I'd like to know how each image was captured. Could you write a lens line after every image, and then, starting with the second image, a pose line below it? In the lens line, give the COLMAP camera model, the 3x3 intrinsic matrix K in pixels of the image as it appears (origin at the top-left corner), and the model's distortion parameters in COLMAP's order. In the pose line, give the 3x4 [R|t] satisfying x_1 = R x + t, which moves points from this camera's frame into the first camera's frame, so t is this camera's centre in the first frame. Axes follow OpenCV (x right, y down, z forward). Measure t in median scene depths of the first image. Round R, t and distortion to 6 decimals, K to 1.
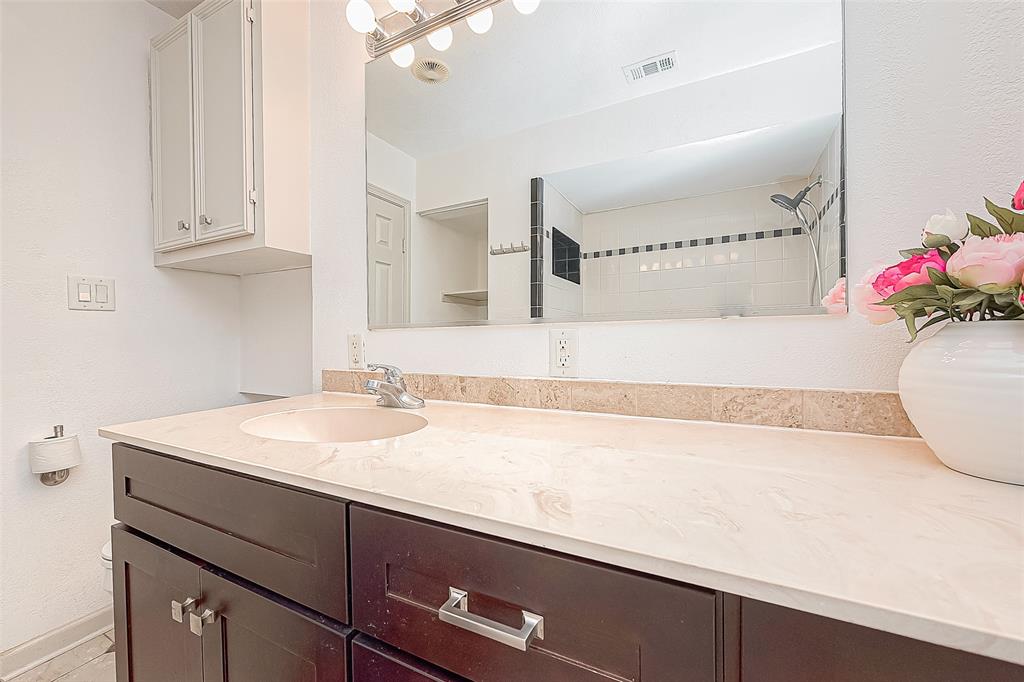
lens RADIAL K [[403.1, 0, 512.0], [0, 403.1, 340.4], [0, 0, 1]] dist [-0.000694, -0.000170]
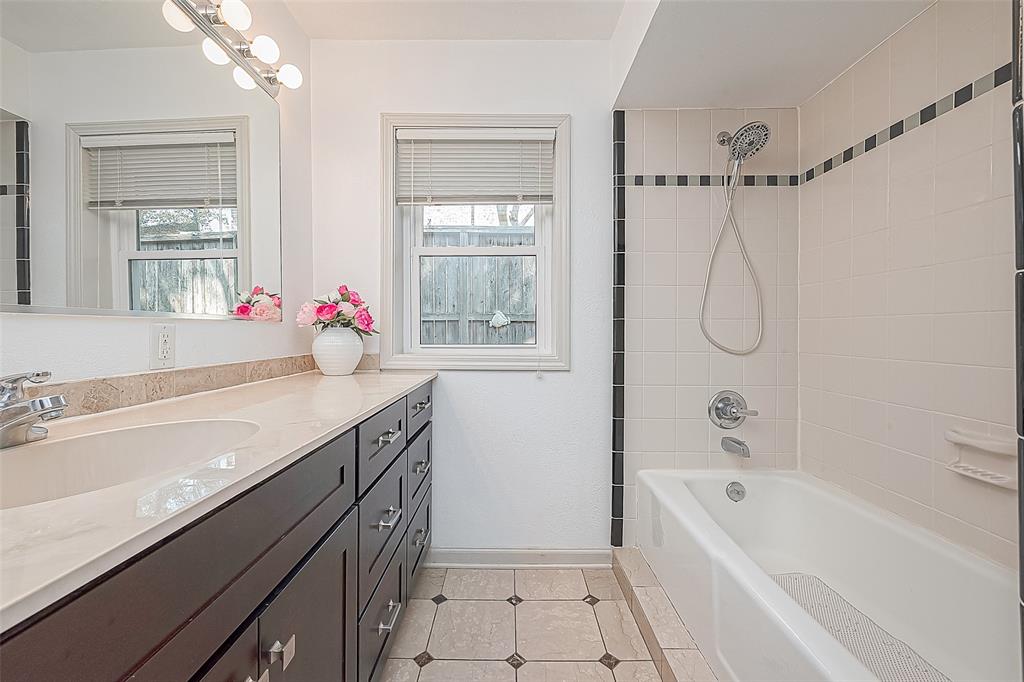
lens RADIAL K [[412.9, 0, 504.6], [0, 412.9, 335.6], [0, 0, 1]] dist [-0.001335, -0.000248]
pose [[-0.446119, 0.003627, 0.894966, -1.223516], [0.014765, 0.999886, 0.003308, 0.012990], [-0.894852, 0.014690, -0.446121, 0.660752]]
